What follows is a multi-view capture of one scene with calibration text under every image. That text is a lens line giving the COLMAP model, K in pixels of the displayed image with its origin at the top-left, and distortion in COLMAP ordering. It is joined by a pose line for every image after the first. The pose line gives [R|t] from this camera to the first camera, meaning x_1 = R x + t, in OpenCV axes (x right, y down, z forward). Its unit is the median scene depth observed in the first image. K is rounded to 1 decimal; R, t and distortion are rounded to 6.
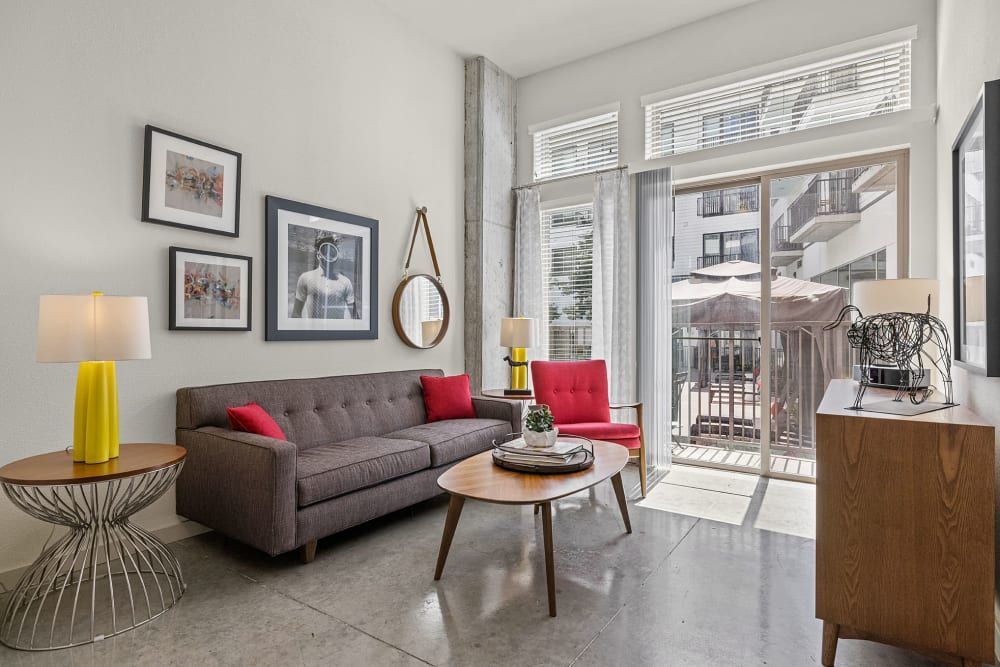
lens RADIAL K [[520.0, 0, 502.9], [0, 520.0, 331.8], [0, 0, 1]] dist [0.001578, -0.000751]
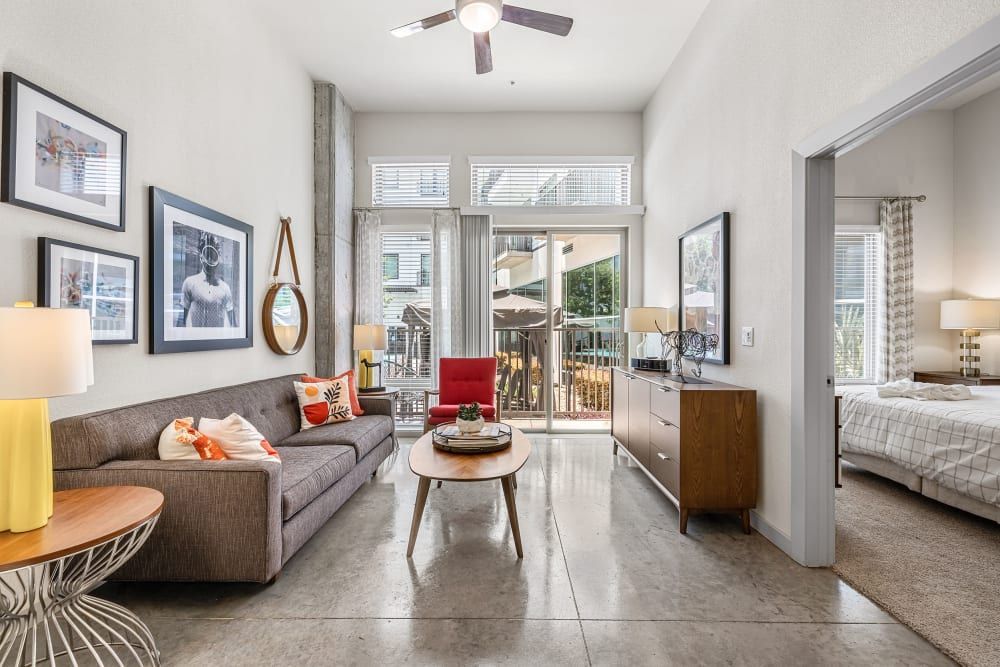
lens RADIAL K [[430.0, 0, 504.3], [0, 430.0, 331.2], [0, 0, 1]] dist [0.004192, -0.000535]
pose [[0.830477, -0.000963, 0.557052, -0.335335], [-0.000869, 0.999995, 0.003025, -0.021320], [-0.557052, -0.002997, 0.830472, 0.066893]]
